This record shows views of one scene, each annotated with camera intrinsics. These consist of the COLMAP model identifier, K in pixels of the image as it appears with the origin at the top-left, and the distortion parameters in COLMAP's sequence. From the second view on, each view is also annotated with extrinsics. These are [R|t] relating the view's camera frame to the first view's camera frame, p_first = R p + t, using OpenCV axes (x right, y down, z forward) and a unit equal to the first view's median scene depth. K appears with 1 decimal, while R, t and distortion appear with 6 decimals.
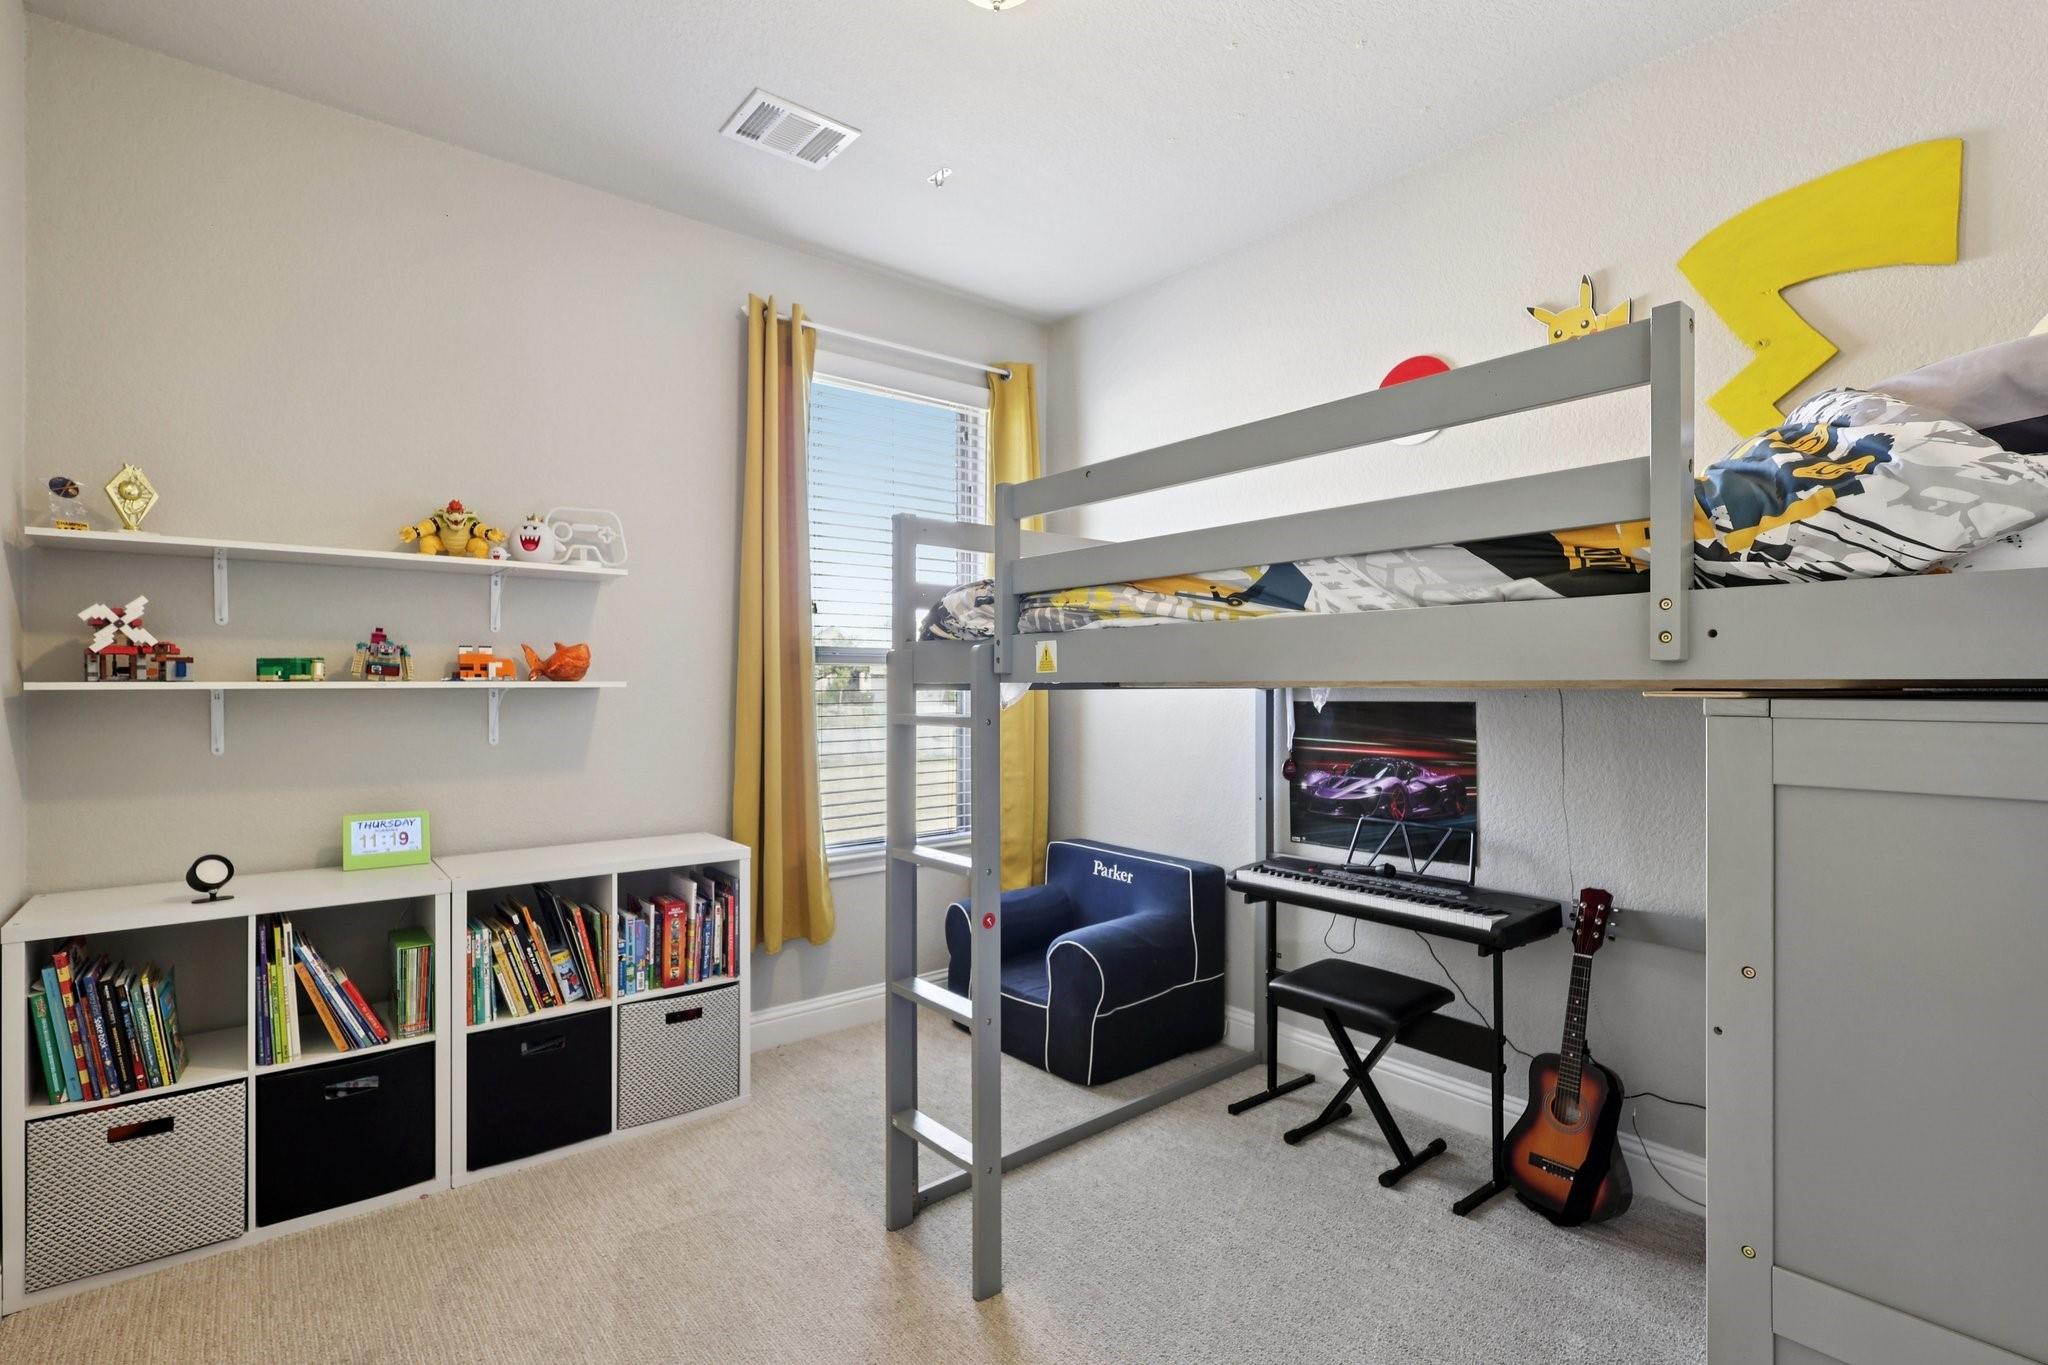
lens RADIAL K [[963.4, 0, 1024.0], [0, 963.4, 682.5], [0, 0, 1]] dist [-0.030609, 0.000187]
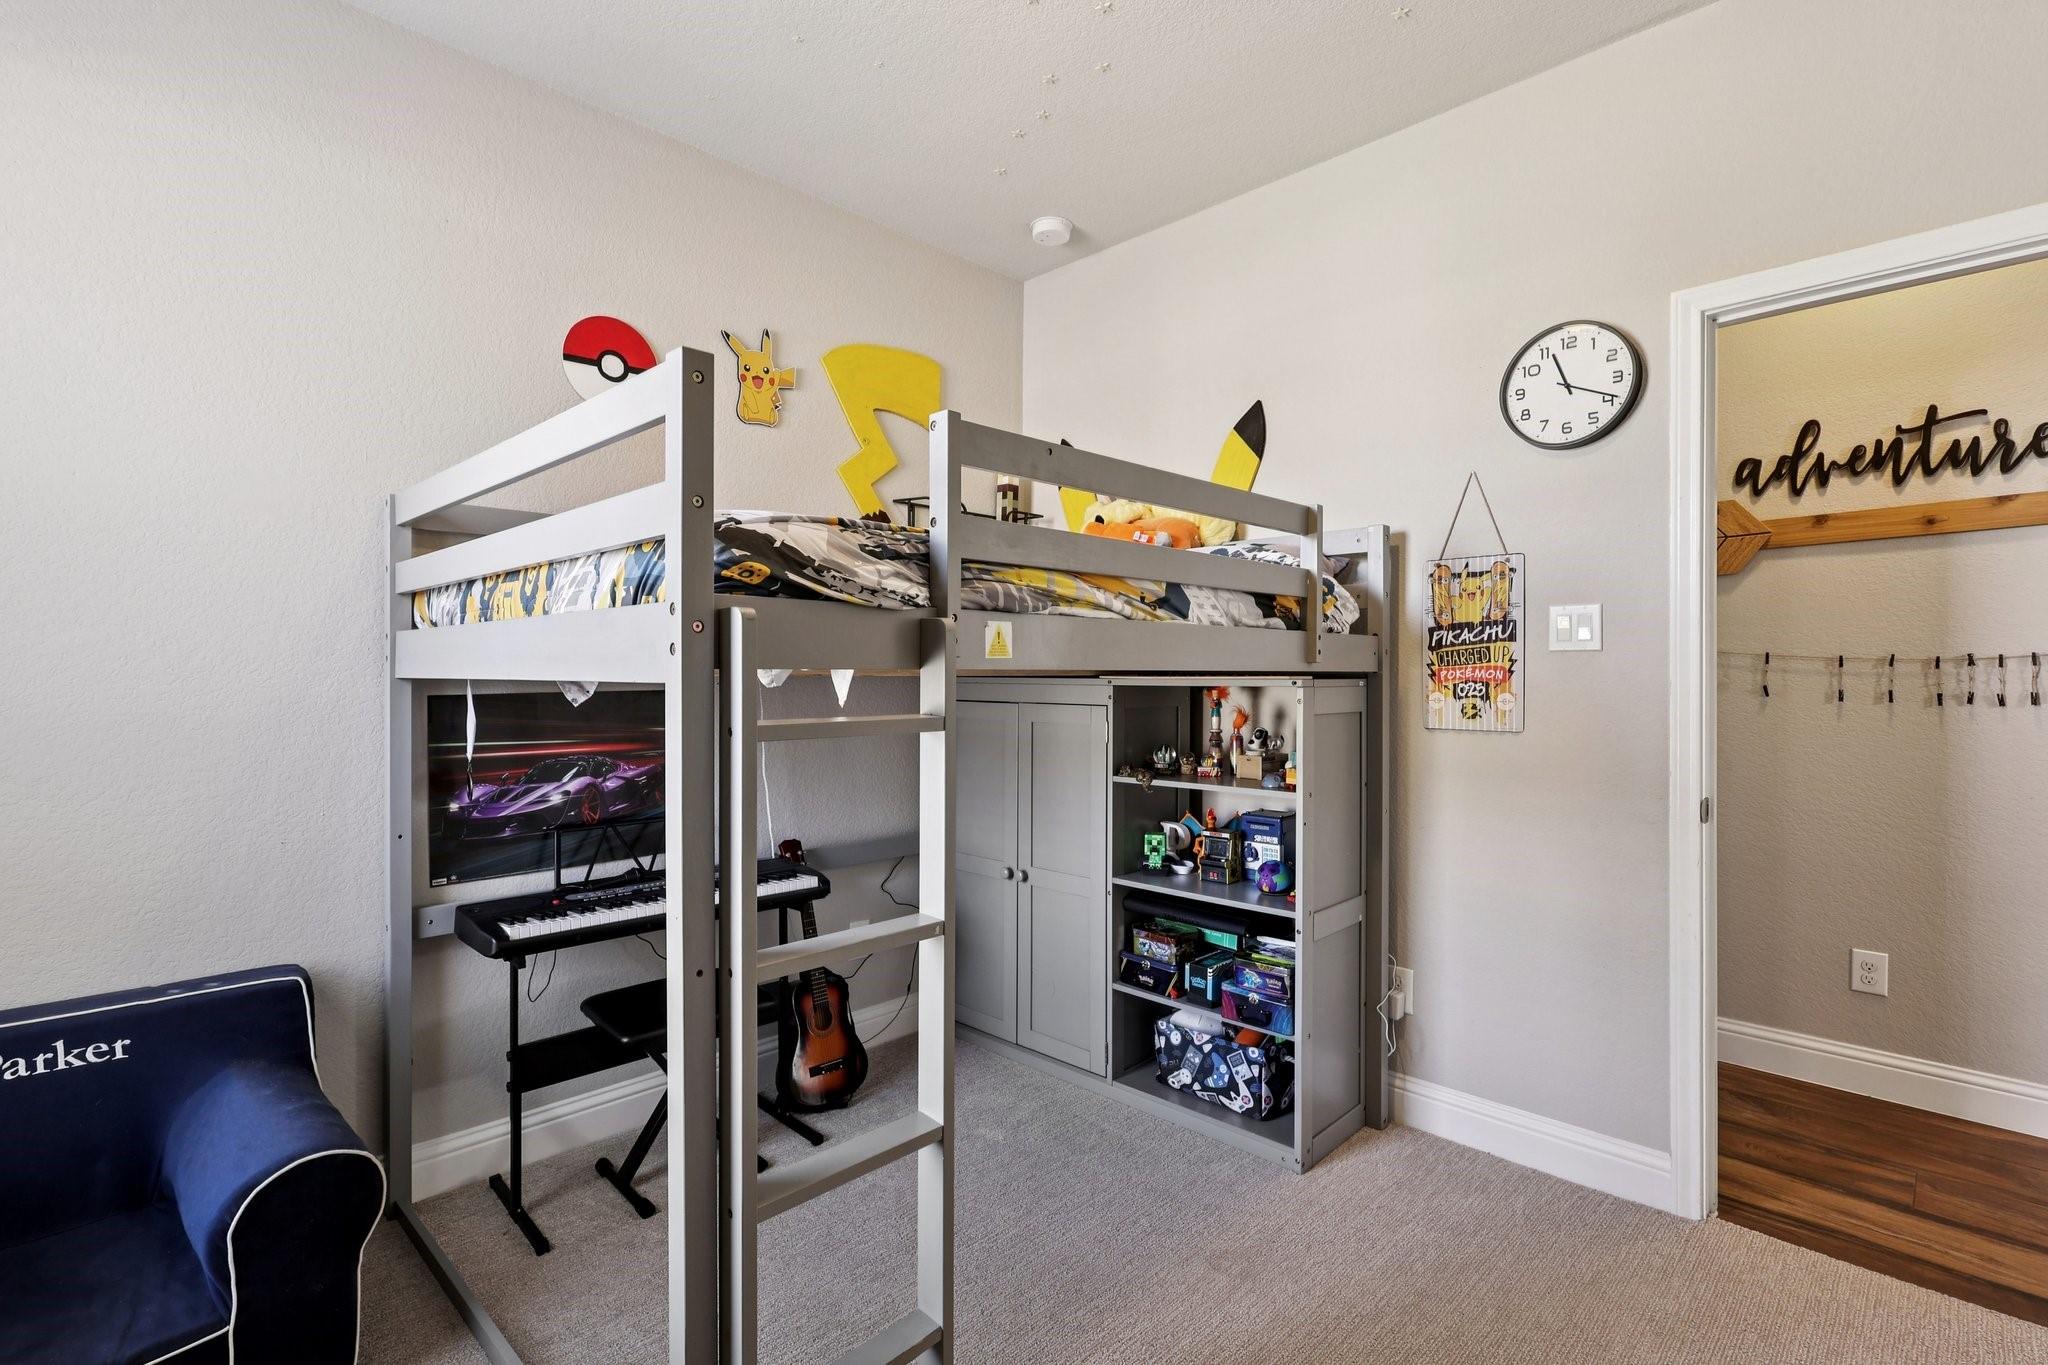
lens RADIAL K [[952.3, 0, 1026.2], [0, 952.3, 678.2], [0, 0, 1]] dist [0.004109, 0.000572]
pose [[-0.115451, -0.001816, 0.993311, -0.554448], [-0.001939, 0.999997, 0.001603, 0.005105], [-0.993311, -0.001741, -0.115454, 0.712961]]
